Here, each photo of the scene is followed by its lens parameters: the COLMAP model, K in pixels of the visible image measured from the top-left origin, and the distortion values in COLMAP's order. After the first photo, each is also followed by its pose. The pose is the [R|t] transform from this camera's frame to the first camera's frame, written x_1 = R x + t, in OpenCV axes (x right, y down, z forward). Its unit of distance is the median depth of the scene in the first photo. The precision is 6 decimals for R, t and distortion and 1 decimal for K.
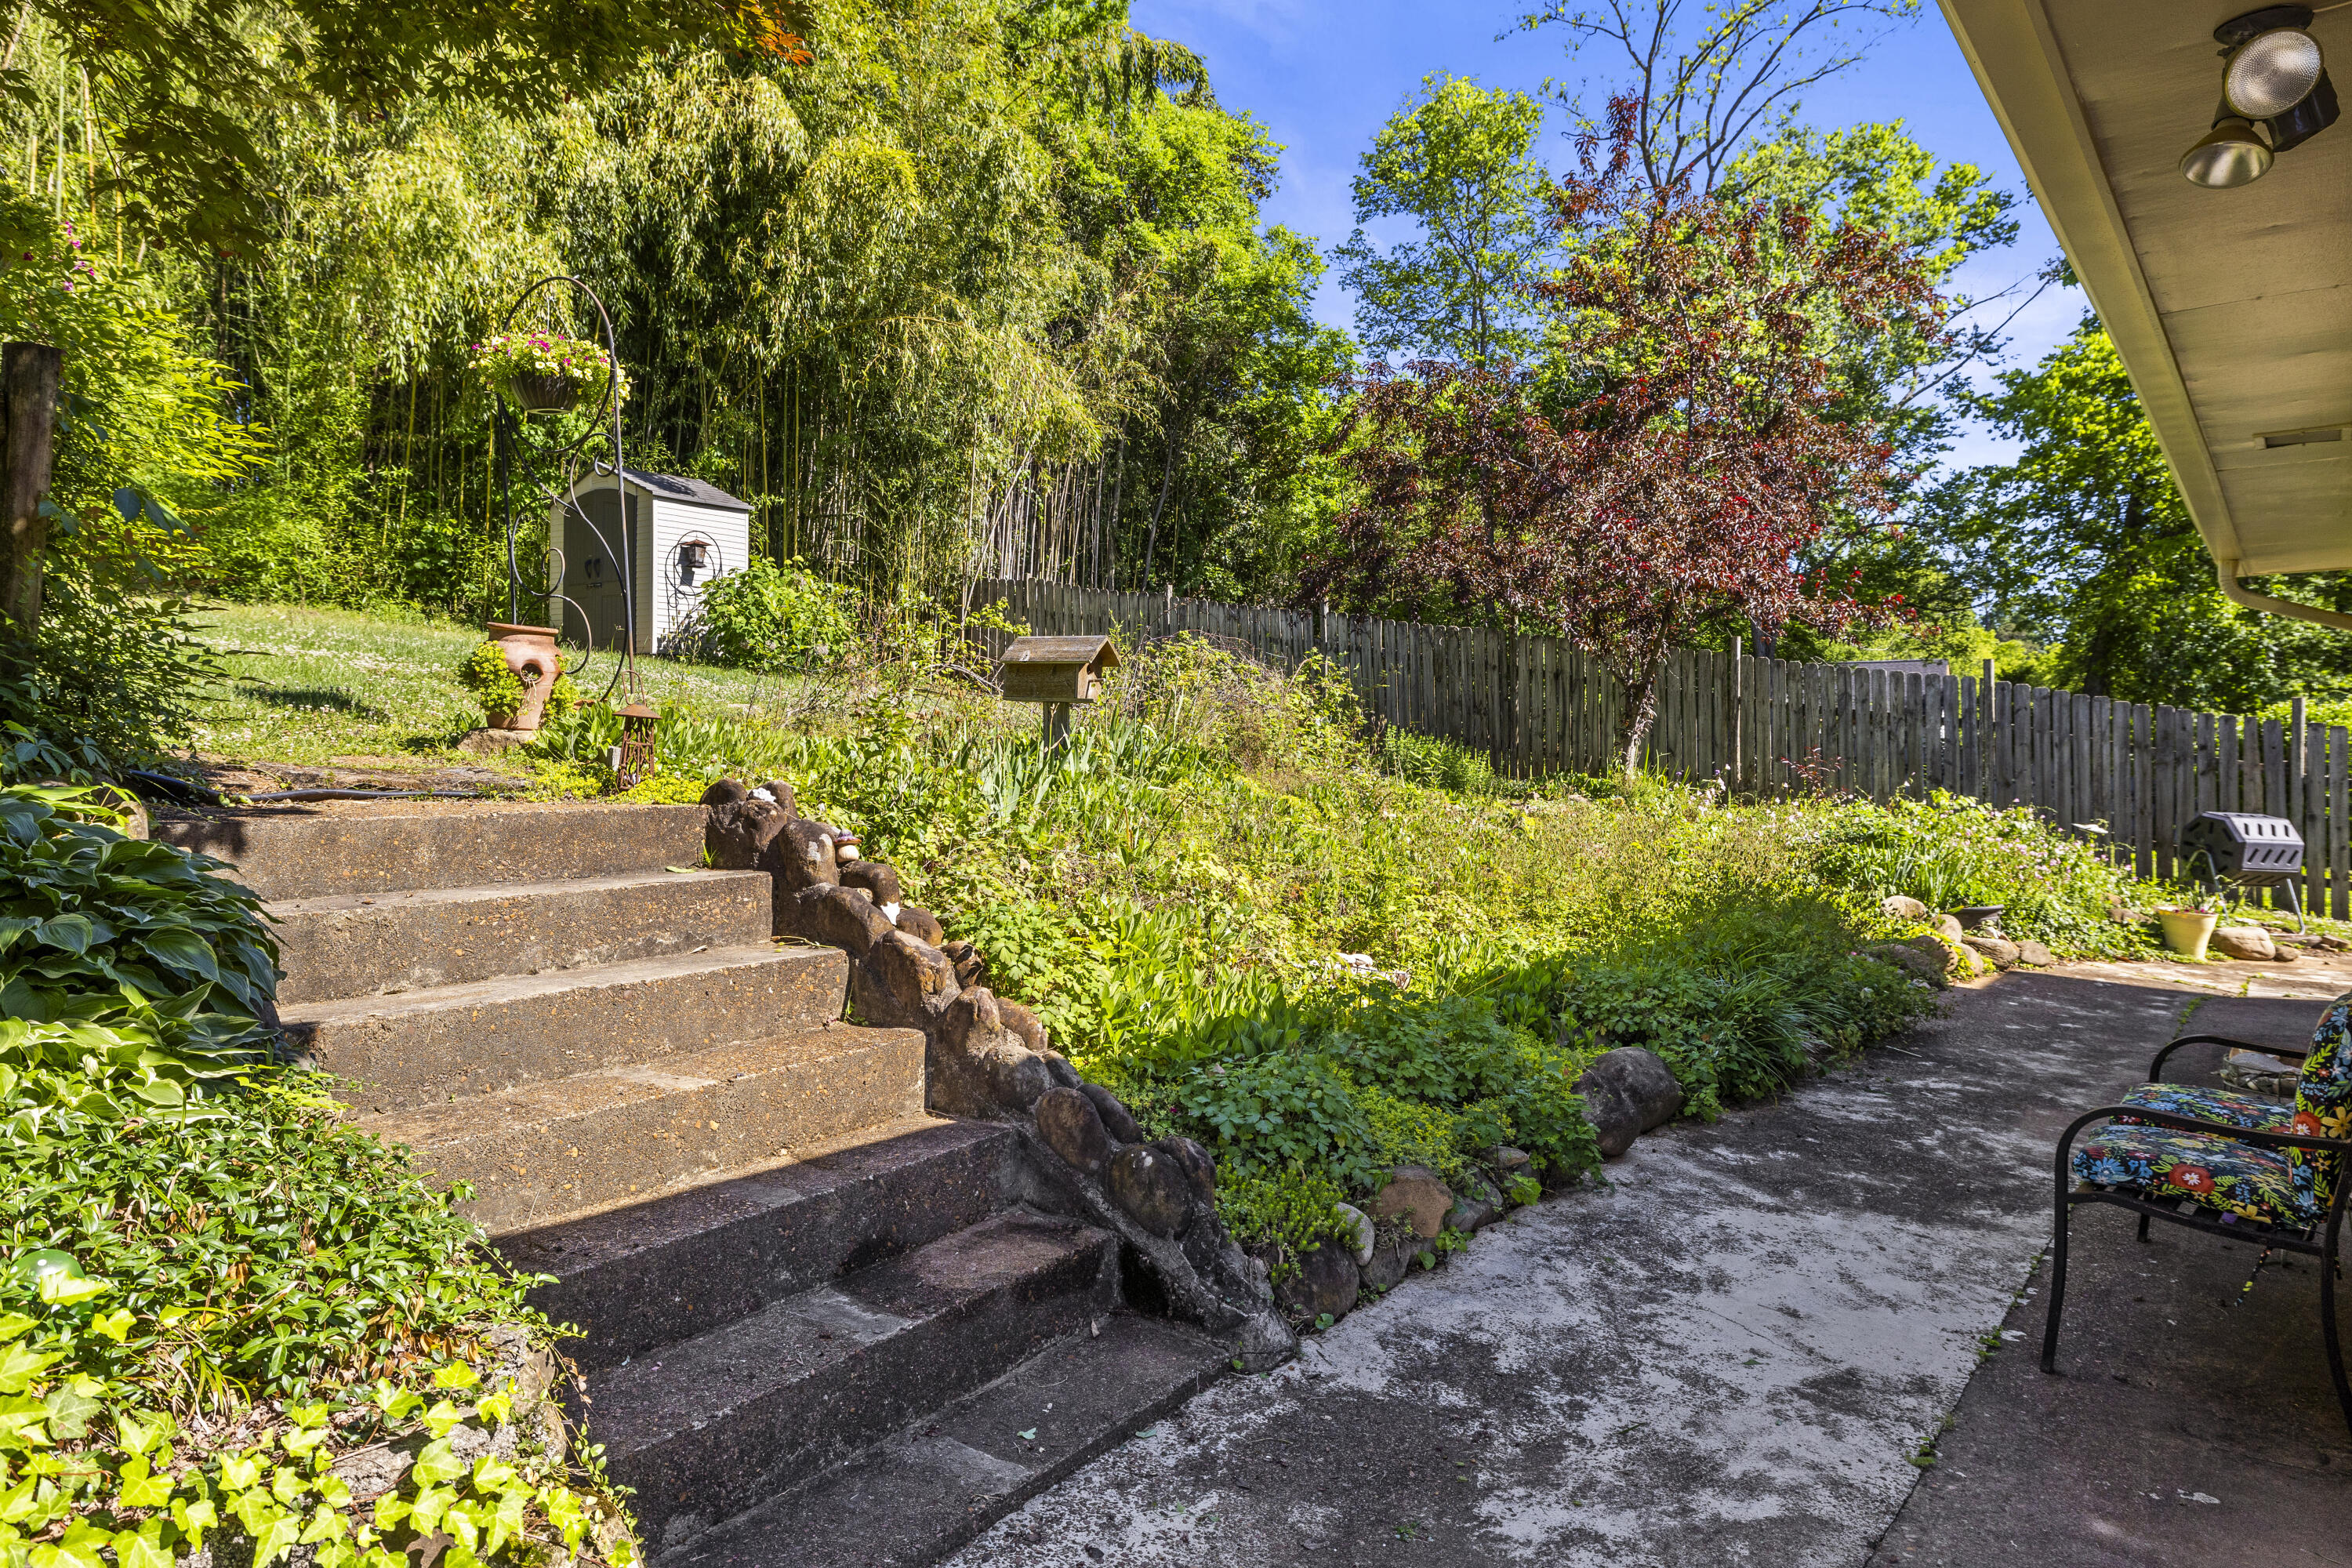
lens RADIAL K [[1420.5, 0, 1176.0], [0, 1420.5, 784.0], [0, 0, 1]] dist [-0.001783, -0.000360]
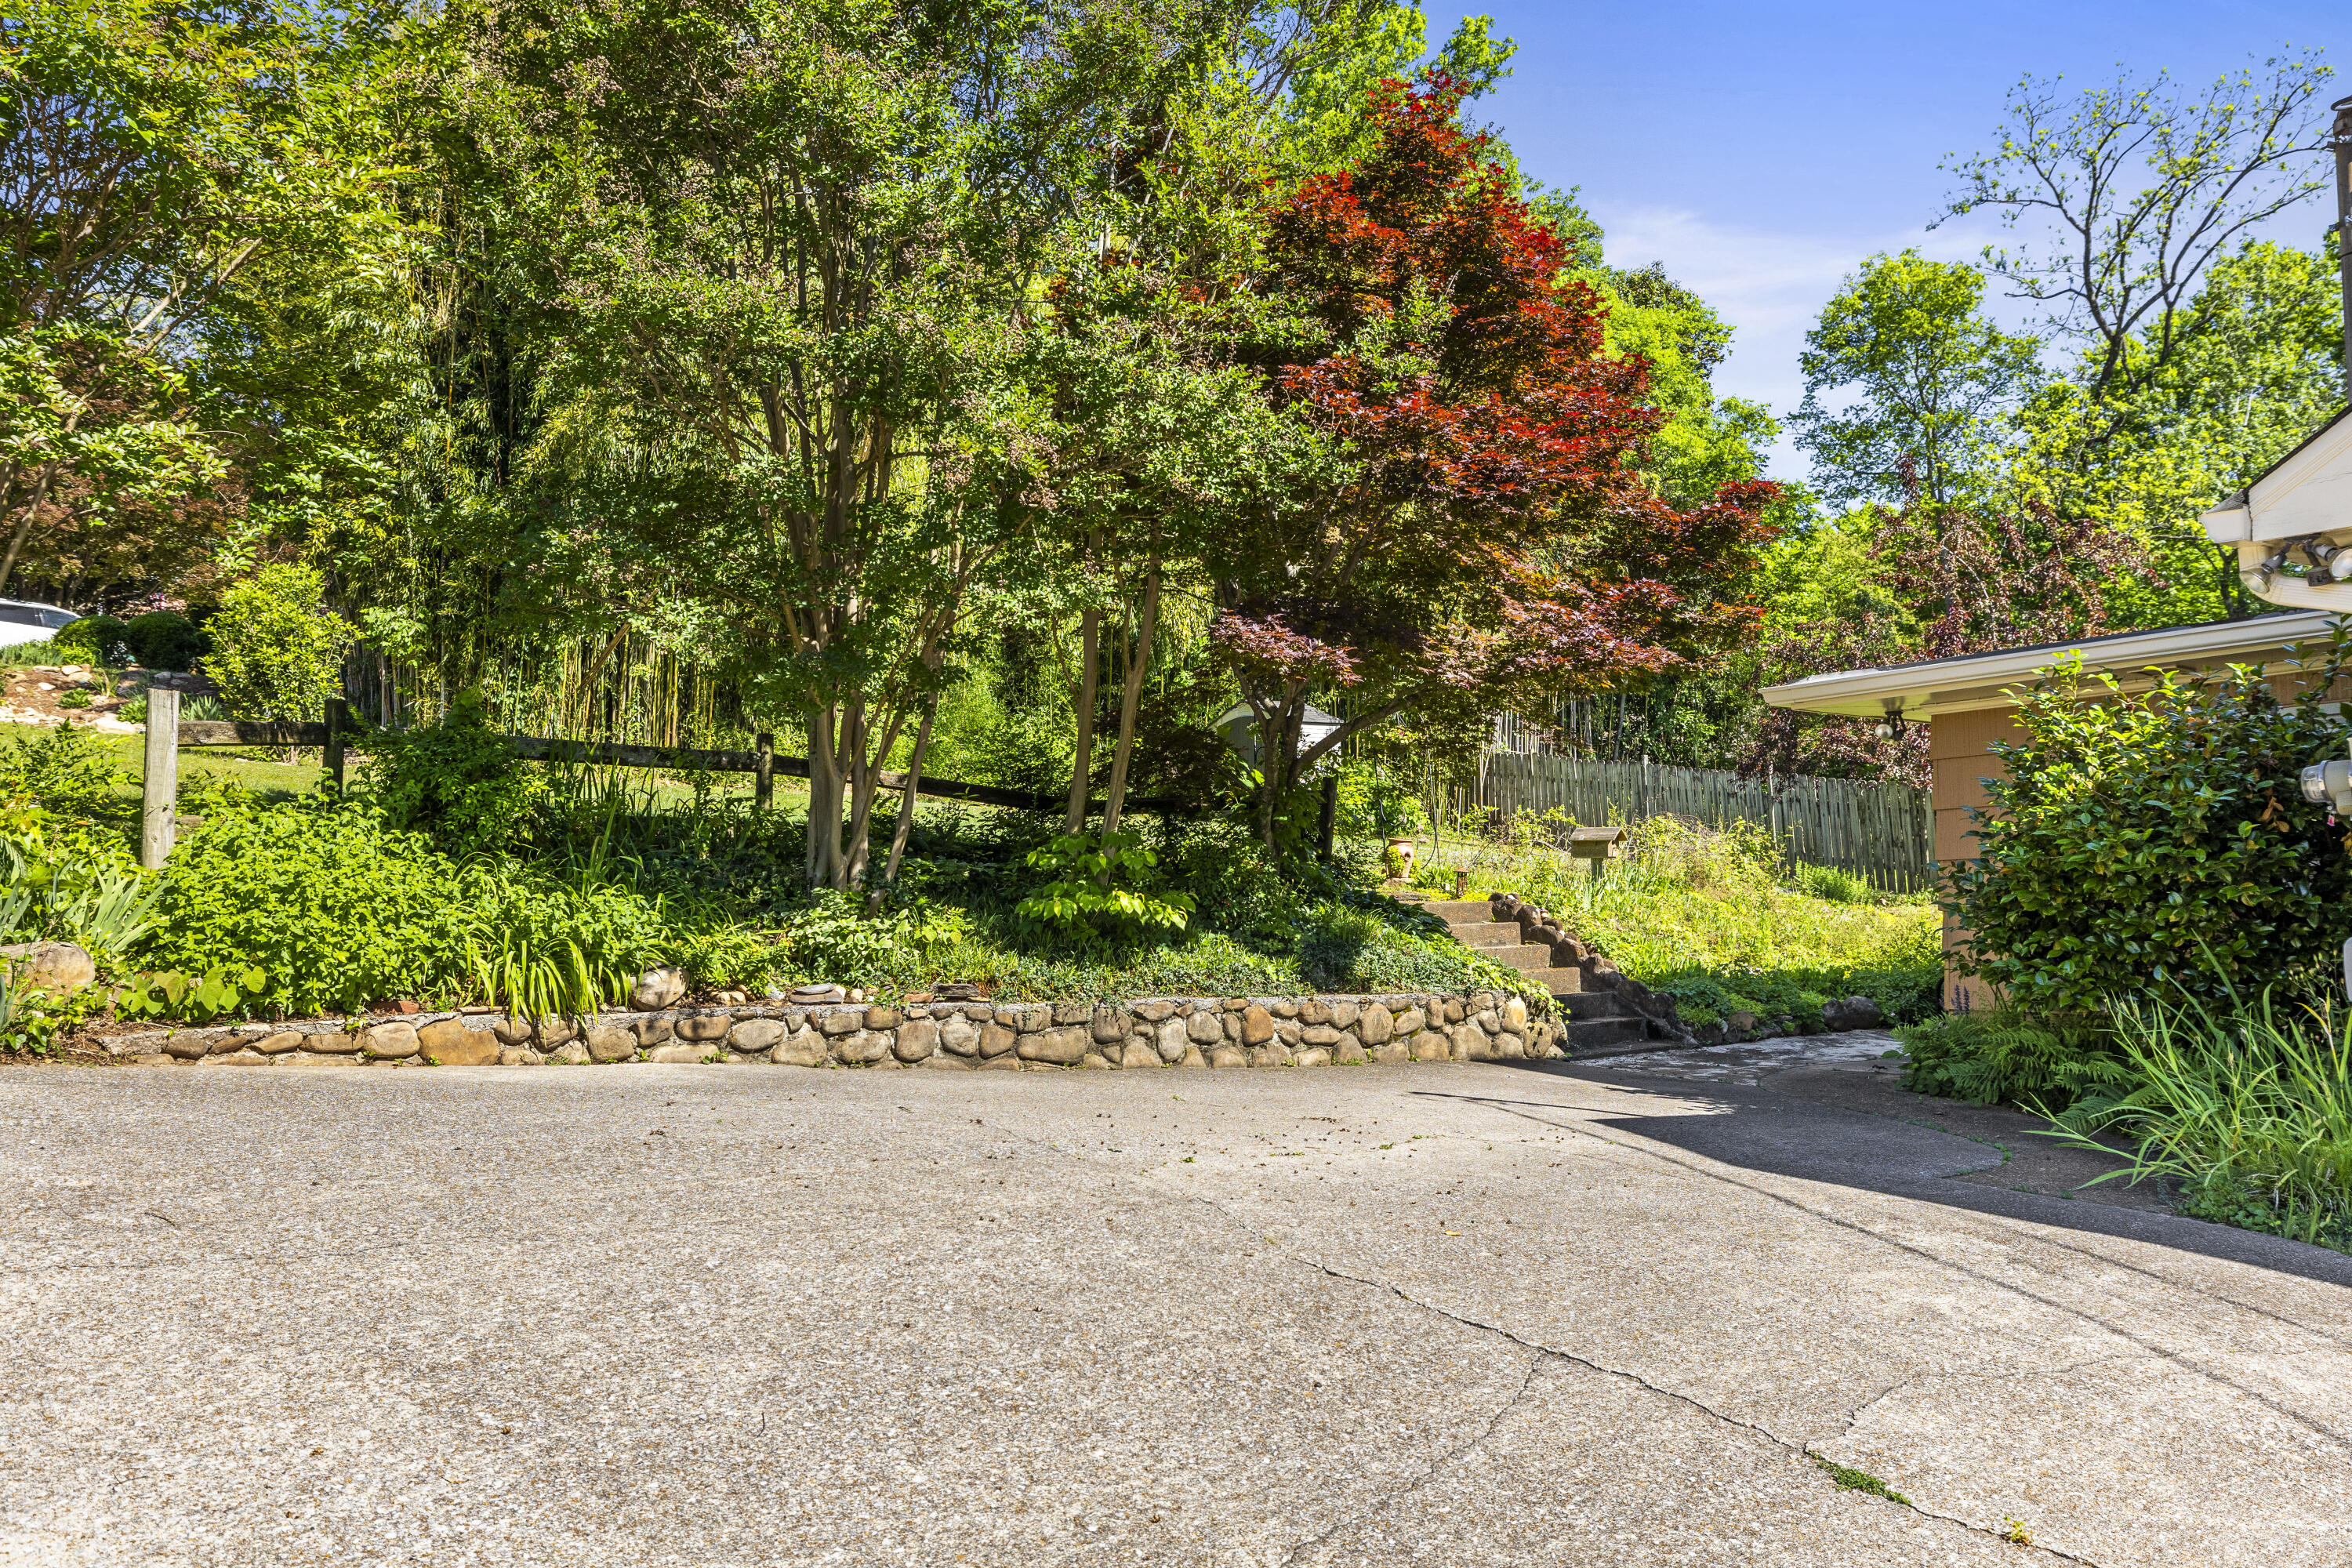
lens RADIAL K [[1559.7, 0, 1176.0], [0, 1559.7, 784.0], [0, 0, 1]] dist [-0.003384, -0.001674]
pose [[0.955475, -0.046099, -0.291448, -0.000258], [0.019183, 0.995336, -0.094547, 0.022248], [0.294447, 0.084746, 0.951903, -0.770733]]
